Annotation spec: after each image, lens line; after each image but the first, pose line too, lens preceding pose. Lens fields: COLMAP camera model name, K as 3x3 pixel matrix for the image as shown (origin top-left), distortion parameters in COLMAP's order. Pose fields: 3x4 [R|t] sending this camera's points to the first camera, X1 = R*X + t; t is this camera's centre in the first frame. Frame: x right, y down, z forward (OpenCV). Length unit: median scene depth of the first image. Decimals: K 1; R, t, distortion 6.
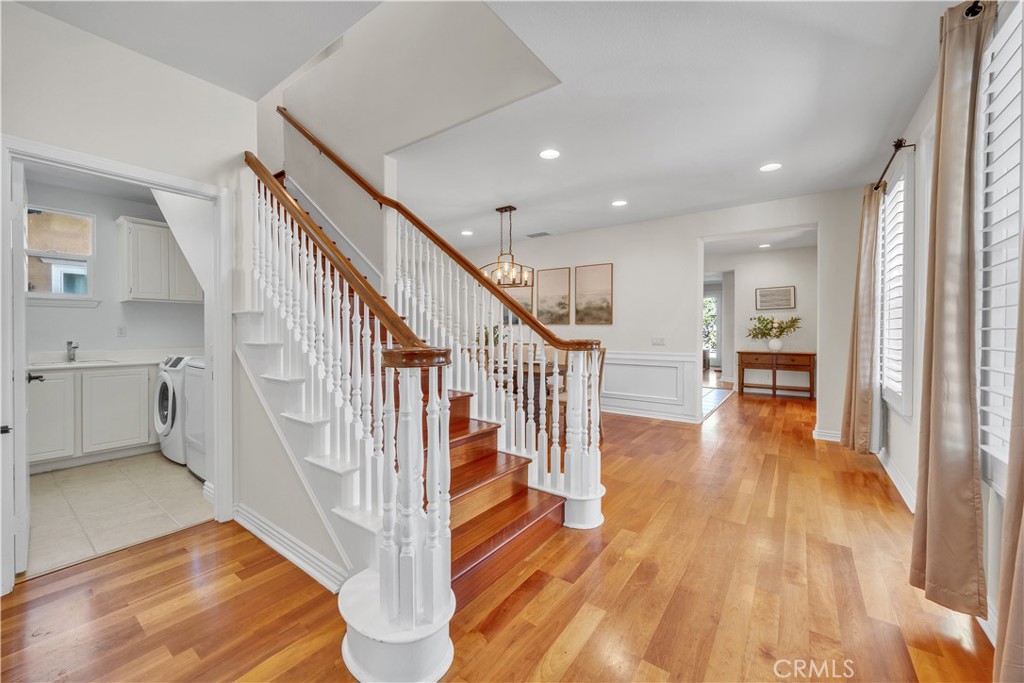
lens RADIAL K [[392.6, 0, 508.7], [0, 392.6, 339.8], [0, 0, 1]] dist [-0.000140, -0.000042]
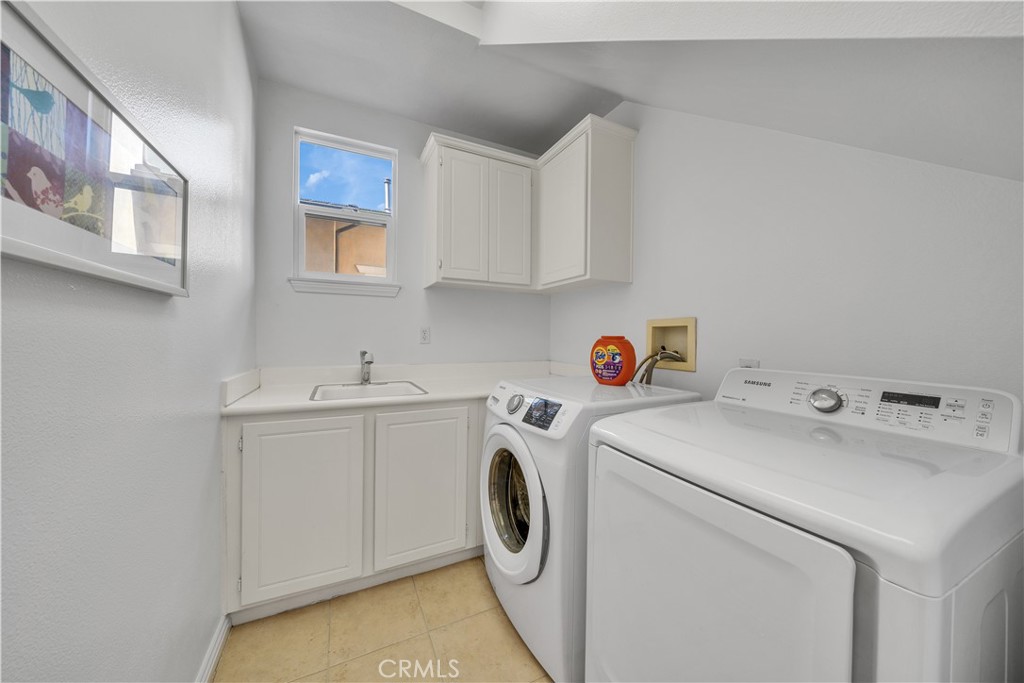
lens RADIAL K [[346.3, 0, 509.4], [0, 346.3, 336.6], [0, 0, 1]] dist [-0.006814, -0.000107]
pose [[0.890759, 0.009065, -0.454386, -0.675336], [-0.016013, 0.999806, -0.011445, -0.017164], [0.454194, 0.017471, 0.890731, 0.627172]]
